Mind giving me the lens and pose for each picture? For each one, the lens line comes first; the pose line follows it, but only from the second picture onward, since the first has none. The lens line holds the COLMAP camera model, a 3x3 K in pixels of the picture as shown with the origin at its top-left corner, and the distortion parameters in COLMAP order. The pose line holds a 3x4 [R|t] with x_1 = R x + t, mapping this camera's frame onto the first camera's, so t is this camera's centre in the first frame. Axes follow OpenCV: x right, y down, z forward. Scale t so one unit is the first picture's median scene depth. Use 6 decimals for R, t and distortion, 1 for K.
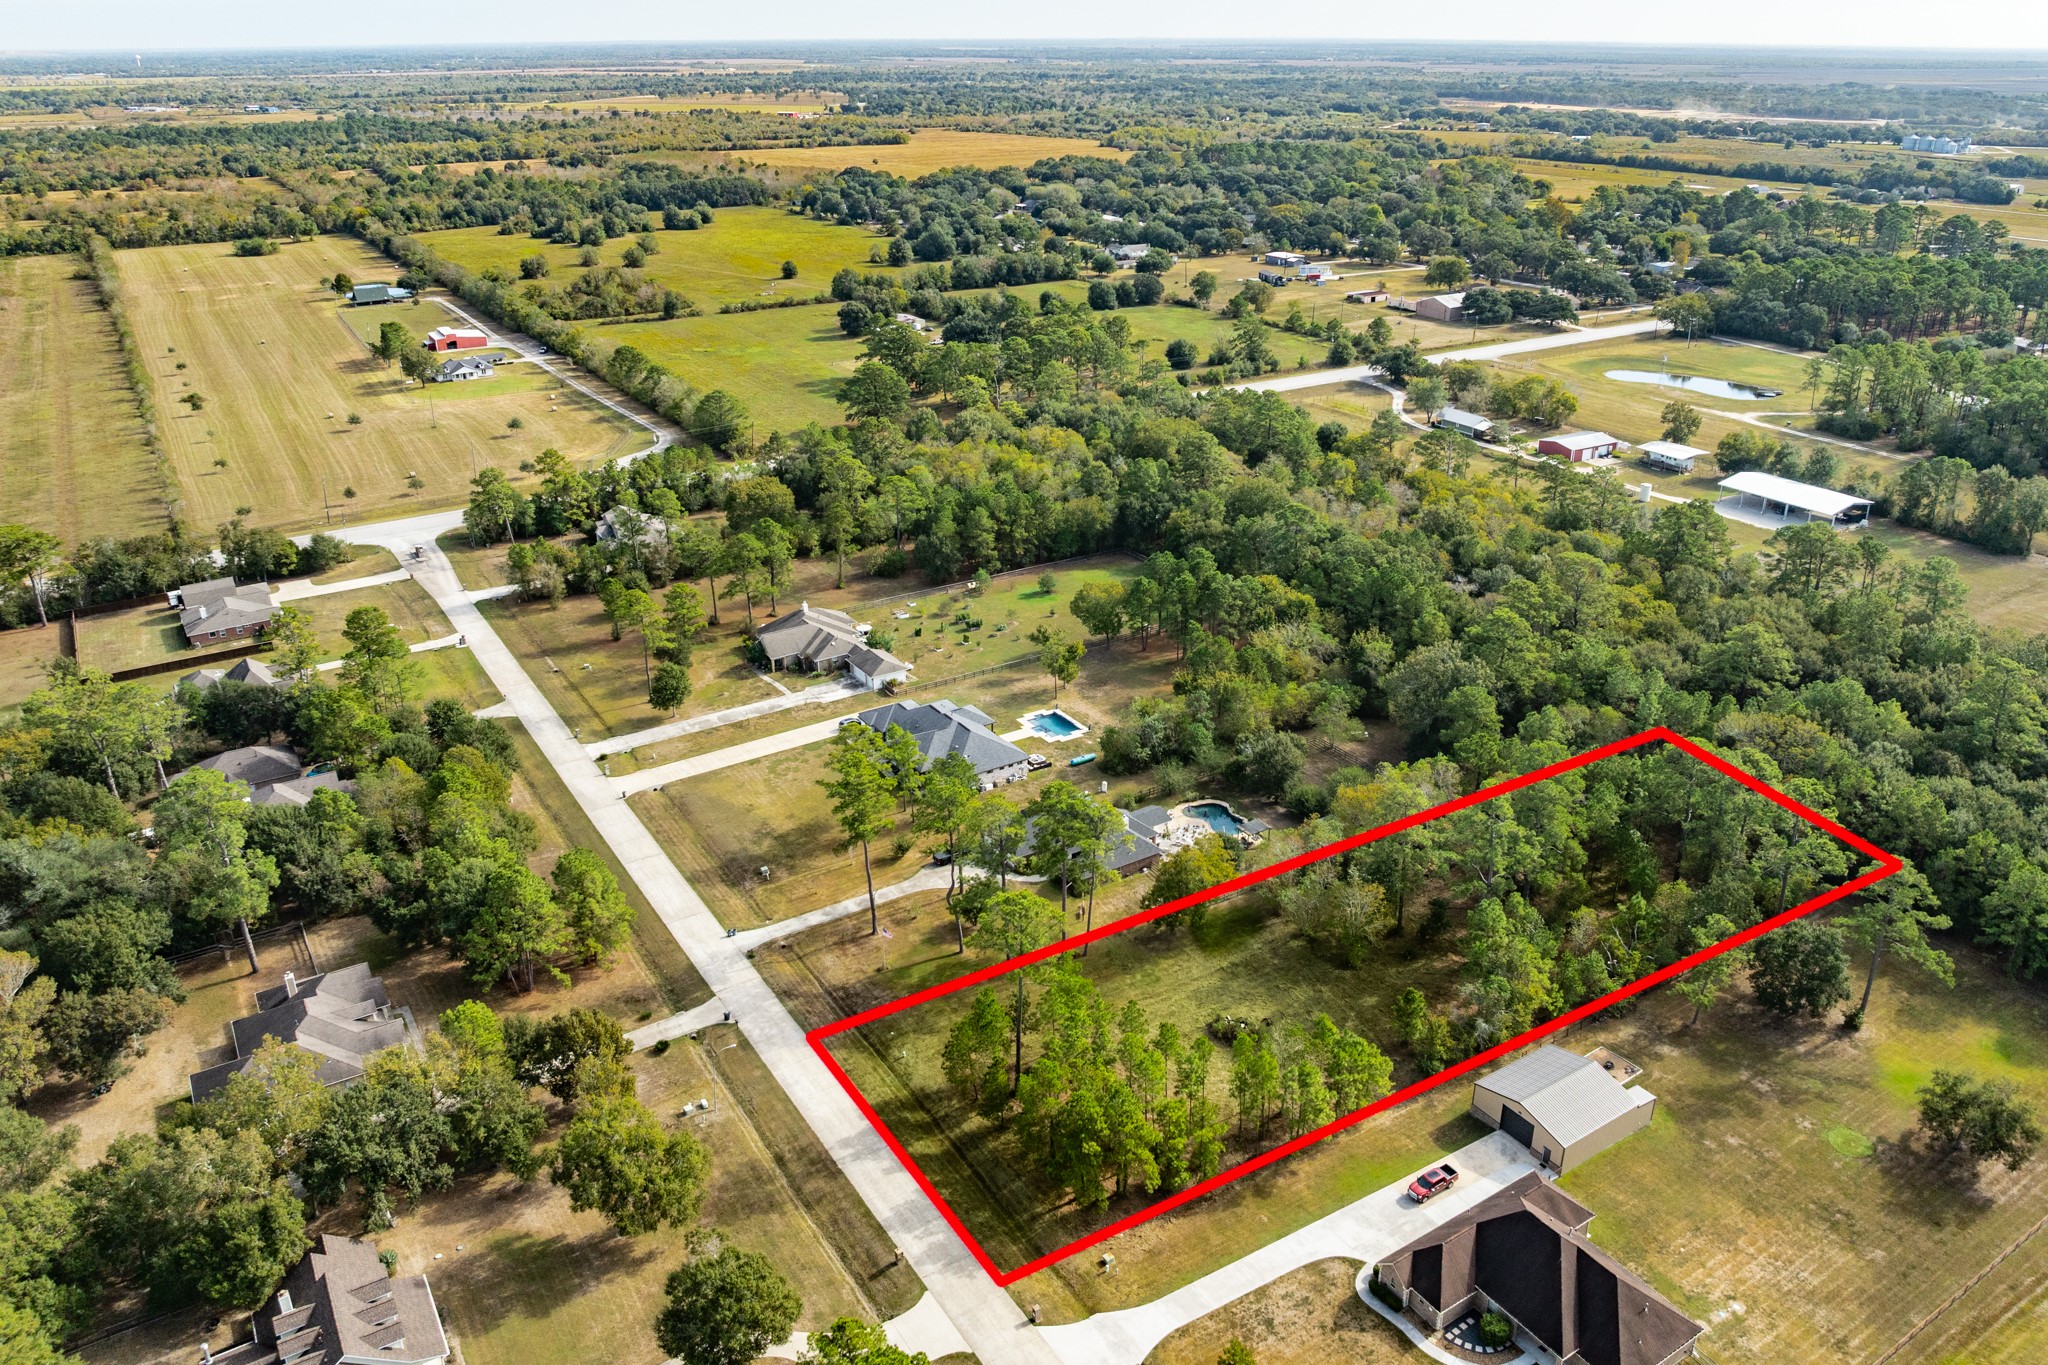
lens RADIAL K [[1464.5, 0, 1028.8], [0, 1464.5, 674.7], [0, 0, 1]] dist [-0.016744, -0.033816]
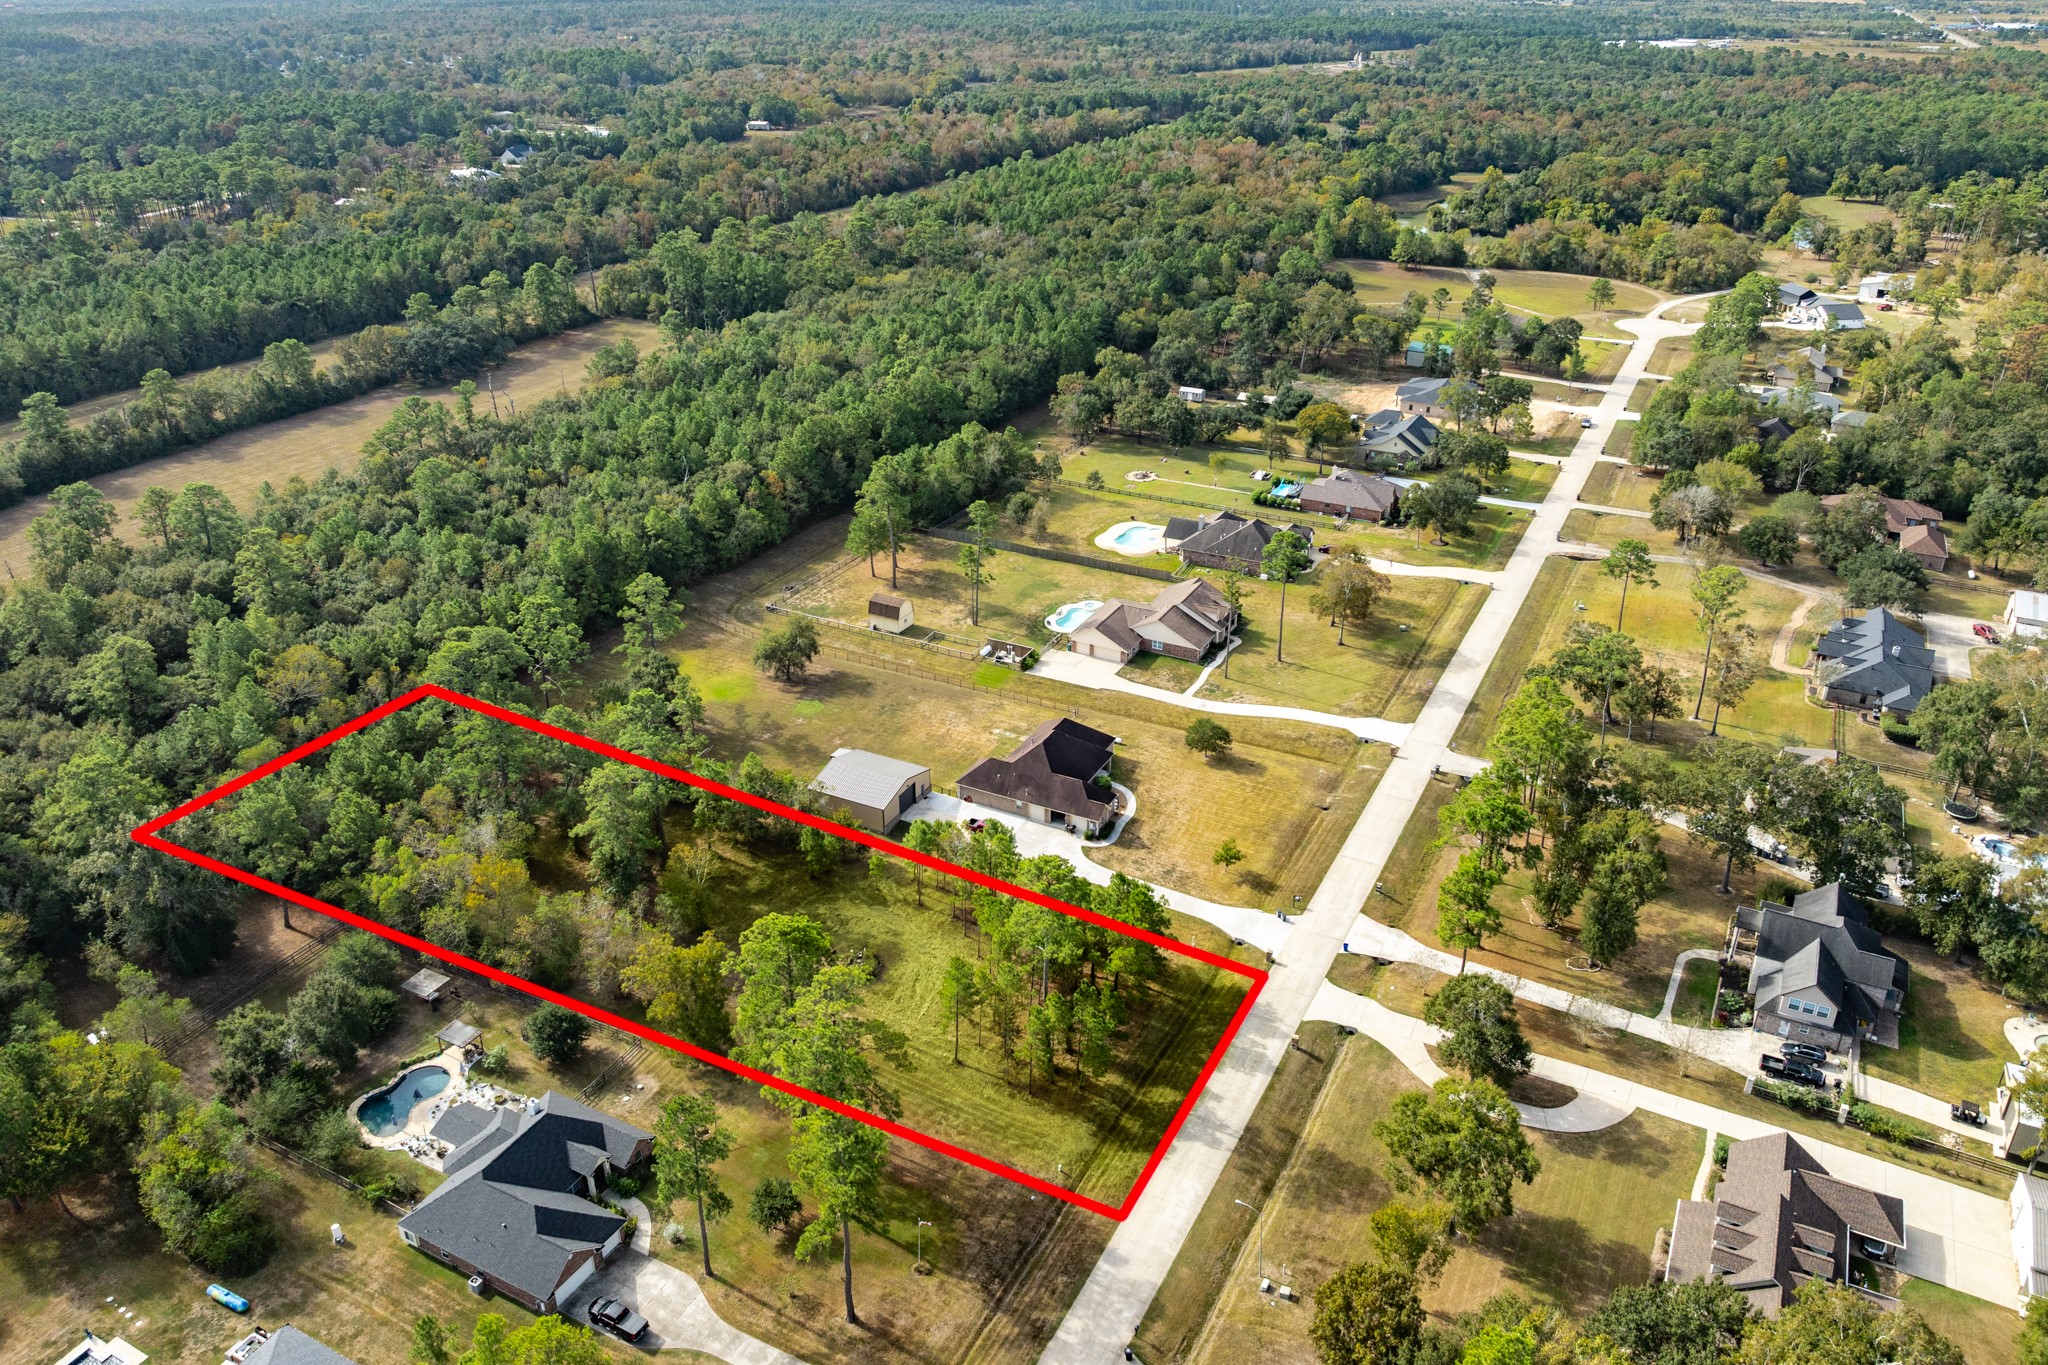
lens RADIAL K [[1464.5, 0, 1028.8], [0, 1464.5, 674.7], [0, 0, 1]] dist [-0.016744, -0.033816]
pose [[-0.506963, -0.382796, 0.772305, -0.437405], [0.354860, 0.723842, 0.591715, -0.321651], [-0.785534, 0.574038, -0.231122, 0.734871]]
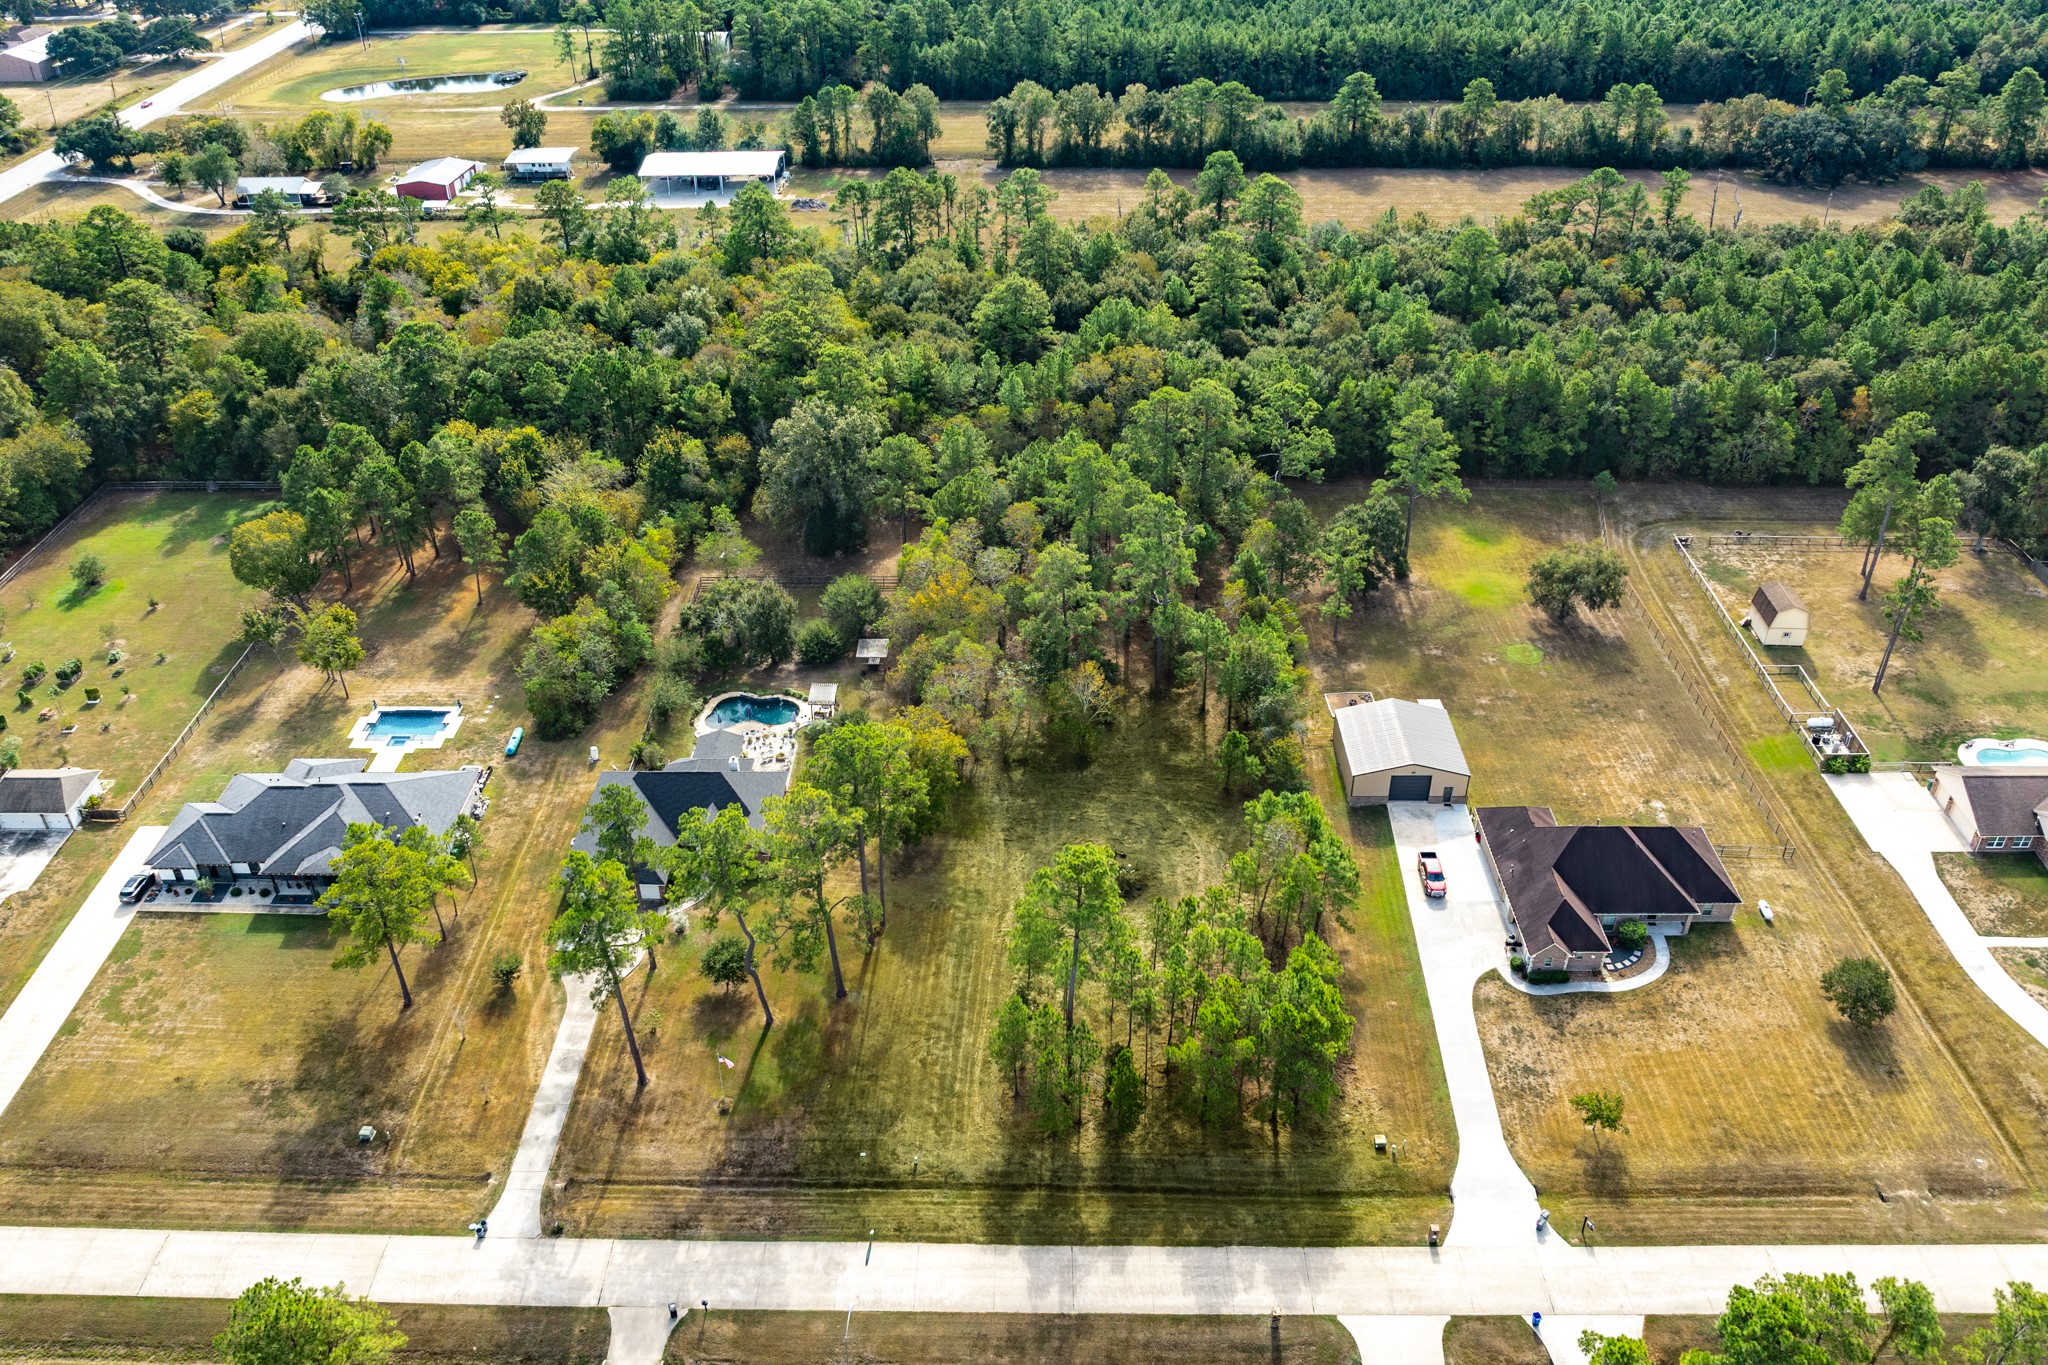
lens RADIAL K [[1626.5, 0, 1004.2], [0, 1626.5, 687.6], [0, 0, 1]] dist [-0.015785, -0.043148]
pose [[0.550817, -0.458179, 0.697619, -0.353503], [0.349188, 0.885685, 0.305989, -0.117045], [-0.758069, 0.075056, 0.647841, 0.311901]]
